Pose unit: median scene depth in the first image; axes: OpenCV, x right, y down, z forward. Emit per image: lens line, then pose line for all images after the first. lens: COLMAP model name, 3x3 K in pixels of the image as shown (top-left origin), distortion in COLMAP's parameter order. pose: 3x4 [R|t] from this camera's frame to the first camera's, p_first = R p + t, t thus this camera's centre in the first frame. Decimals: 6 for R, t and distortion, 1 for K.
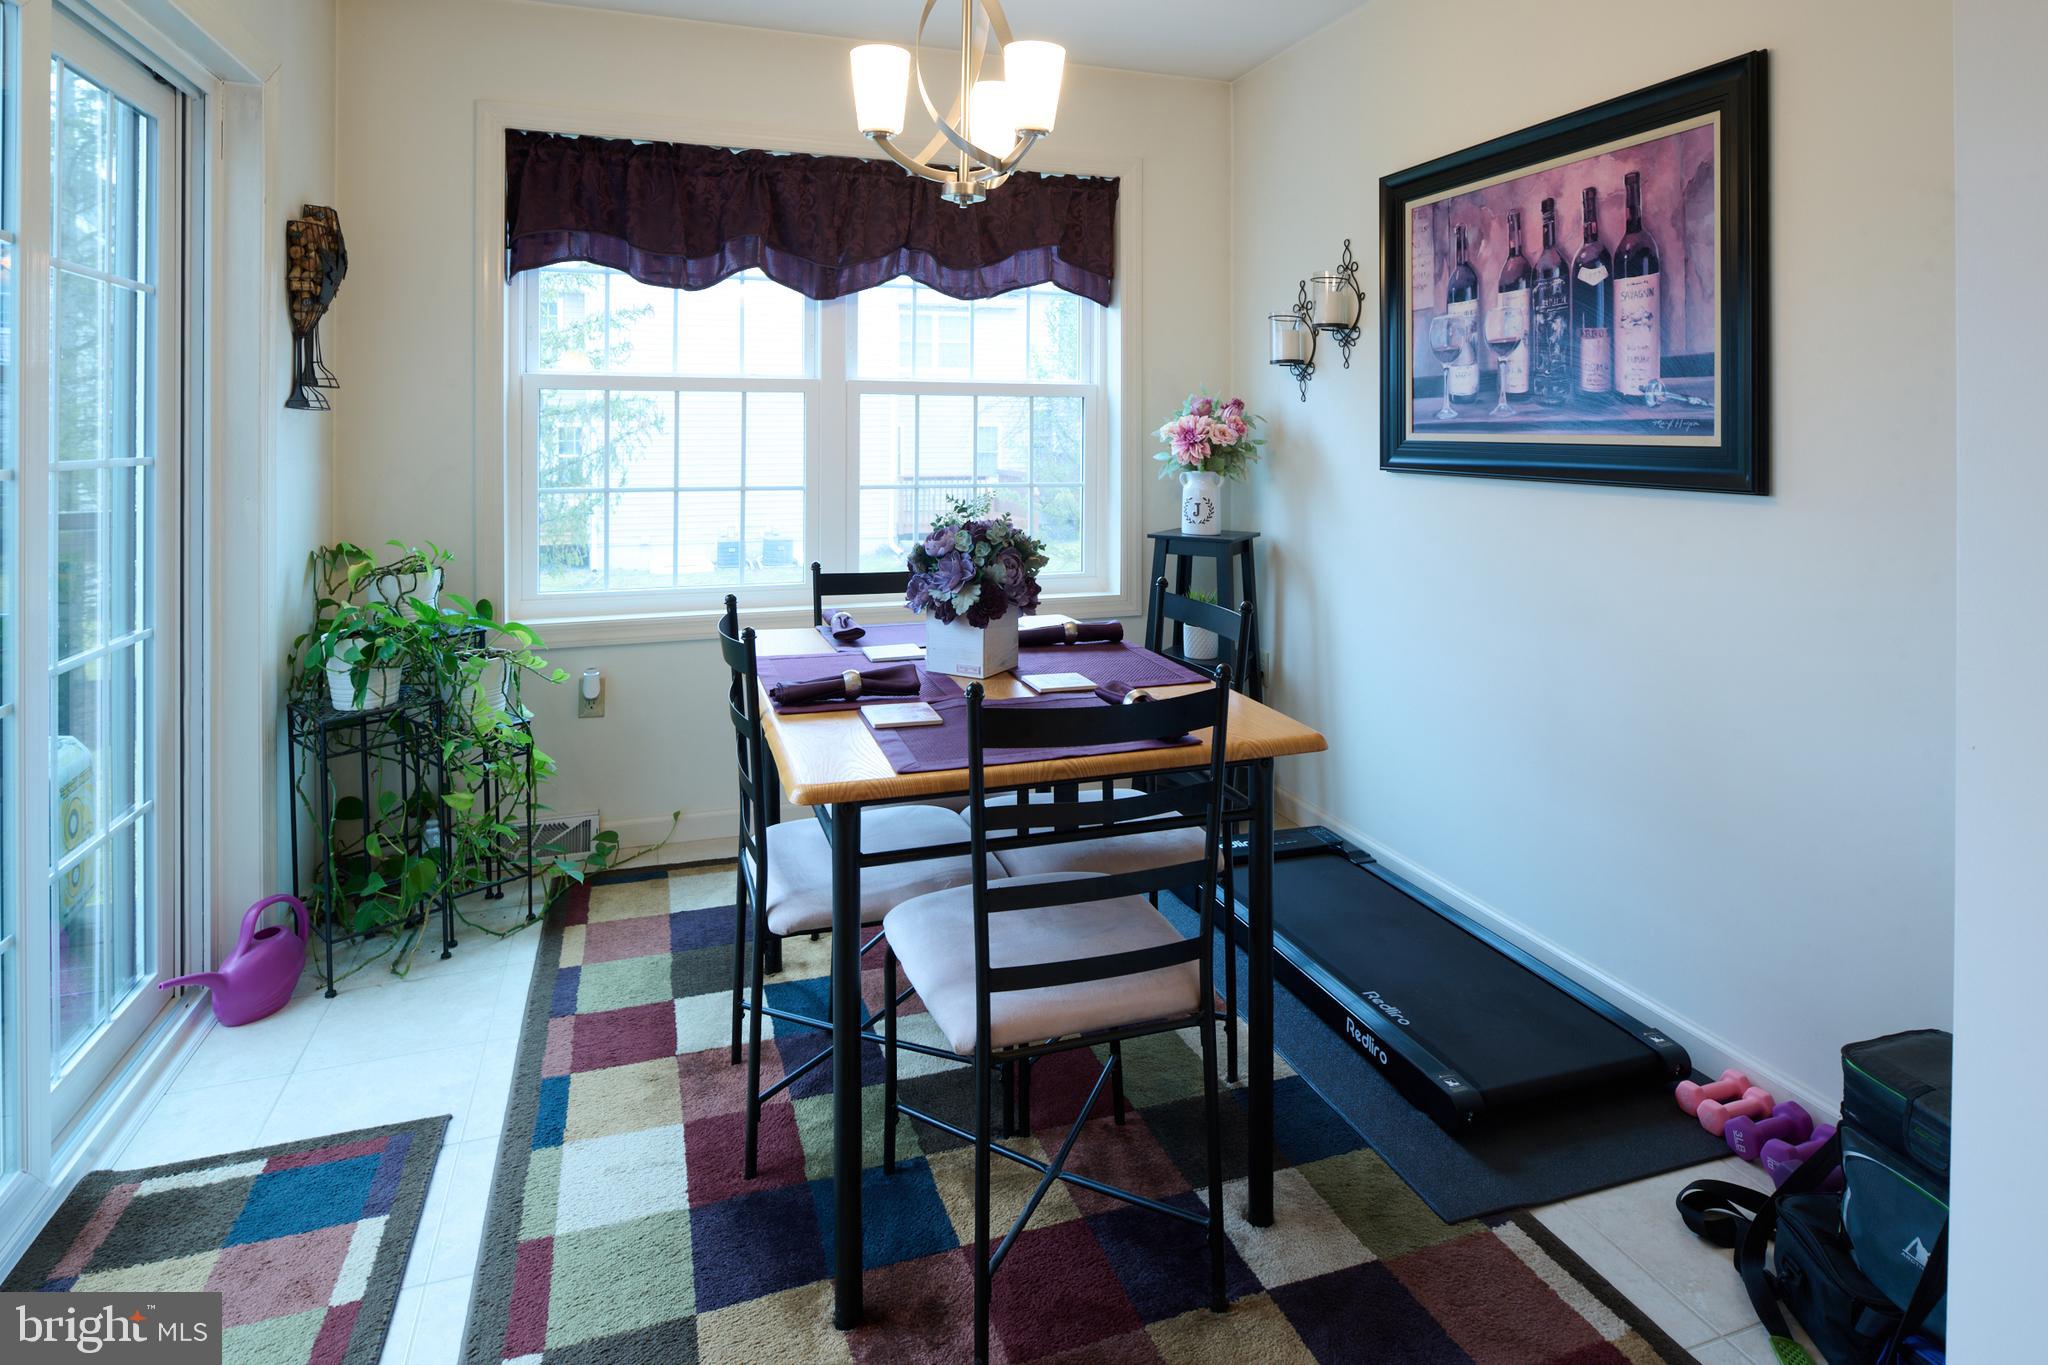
lens RADIAL K [[1101.1, 0, 1024.7], [0, 1101.1, 424.5], [0, 0, 1]] dist [-0.004307, -0.001605]
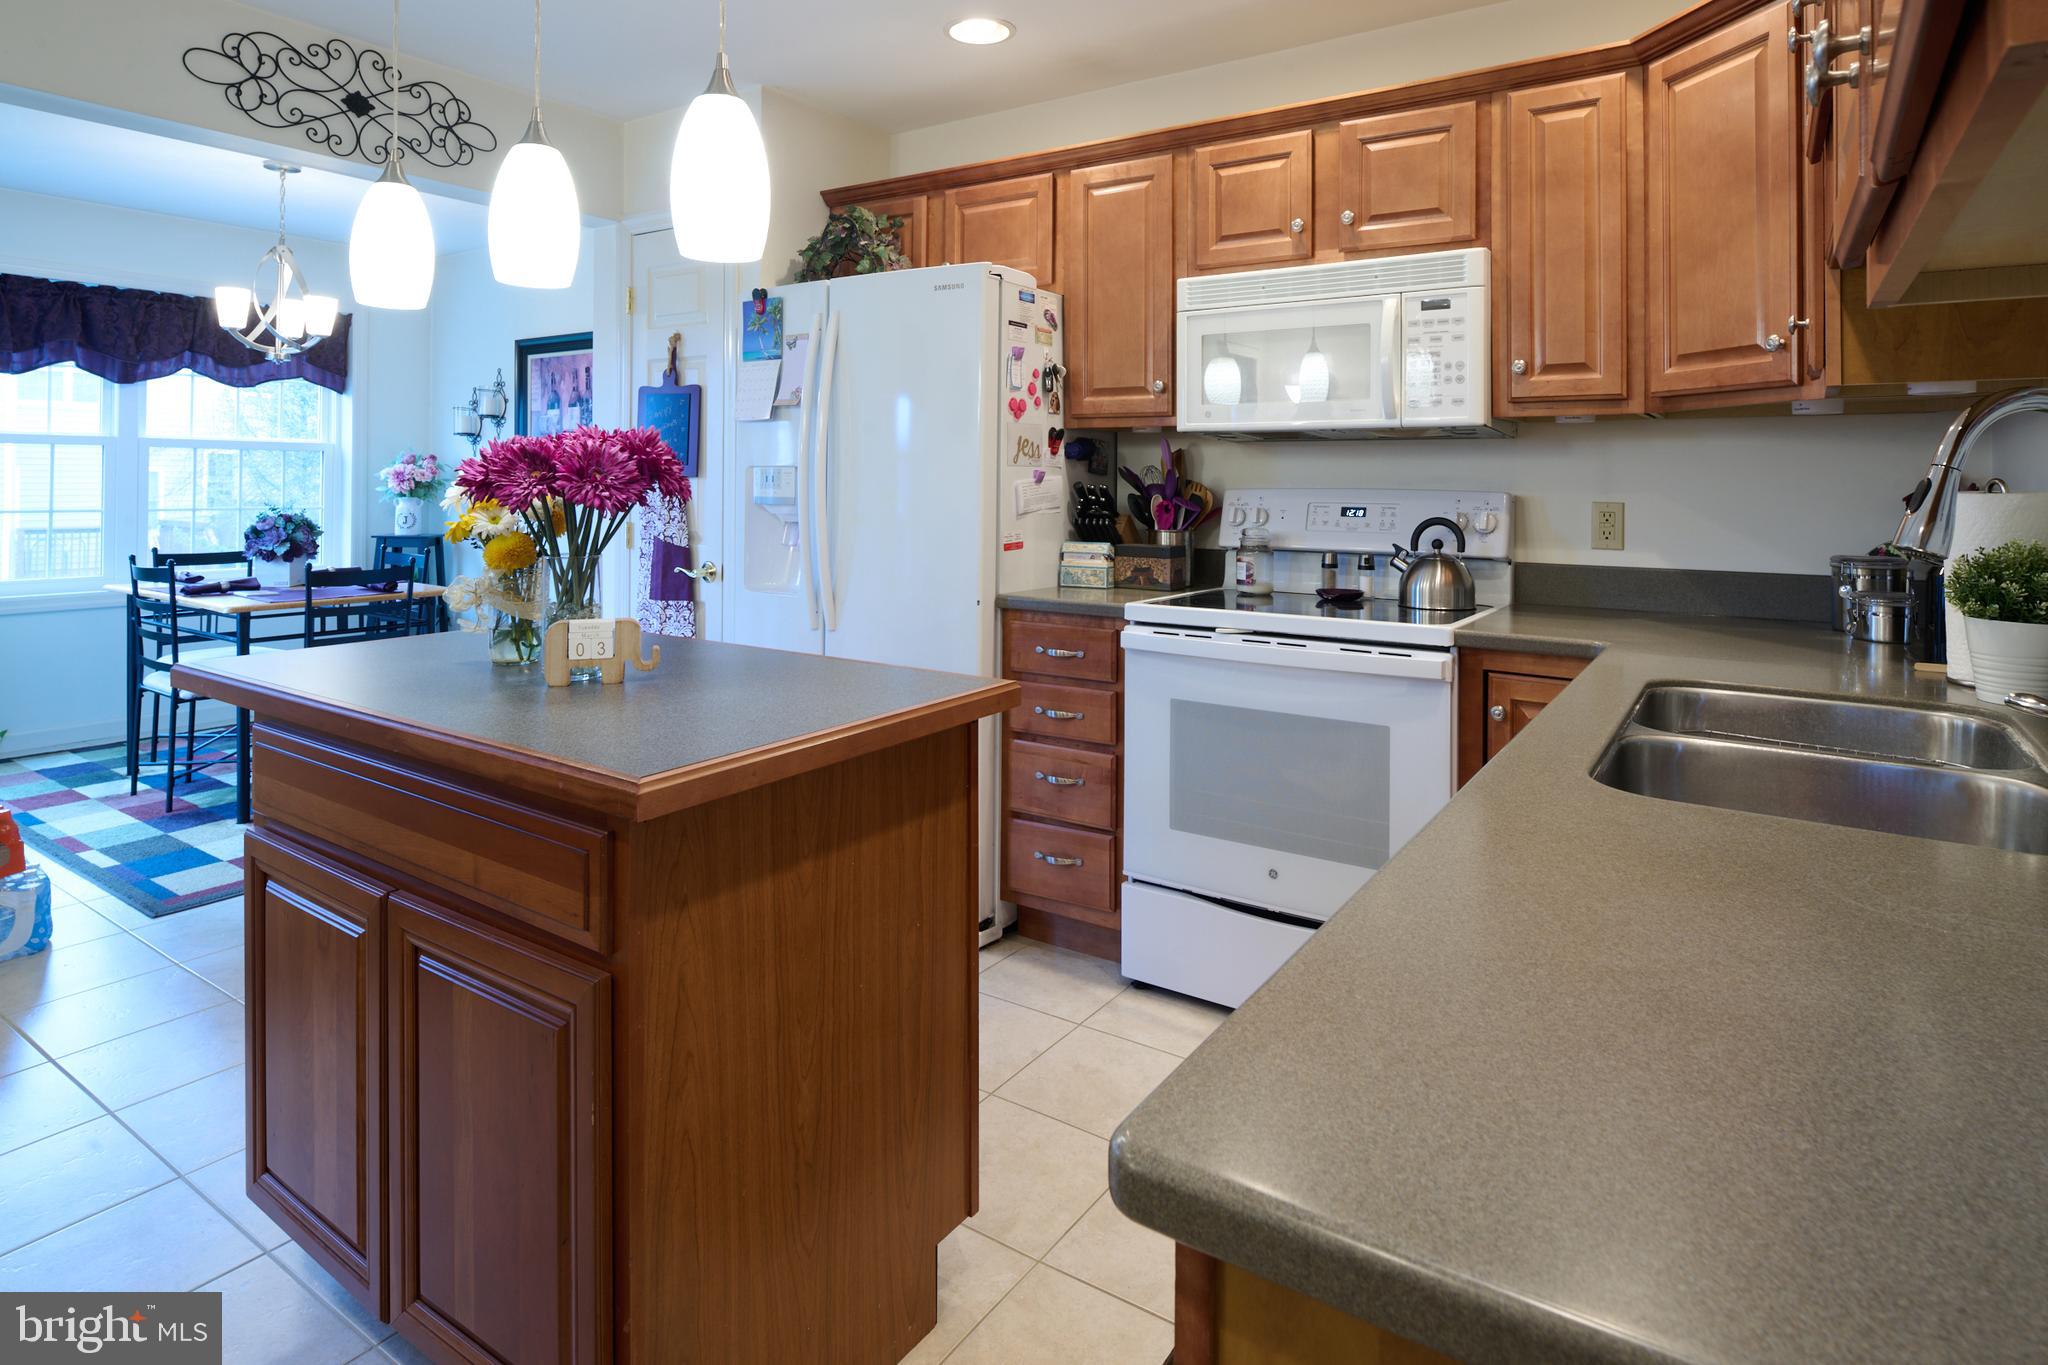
lens RADIAL K [[1119.0, 0, 1029.5], [0, 1119.0, 474.6], [0, 0, 1]] dist [-0.004494, -0.002311]
pose [[0.790799, 0.005601, 0.612050, -0.149574], [-0.006637, 0.999978, -0.000575, 0.002862], [-0.612040, -0.003607, 0.790819, -1.038080]]
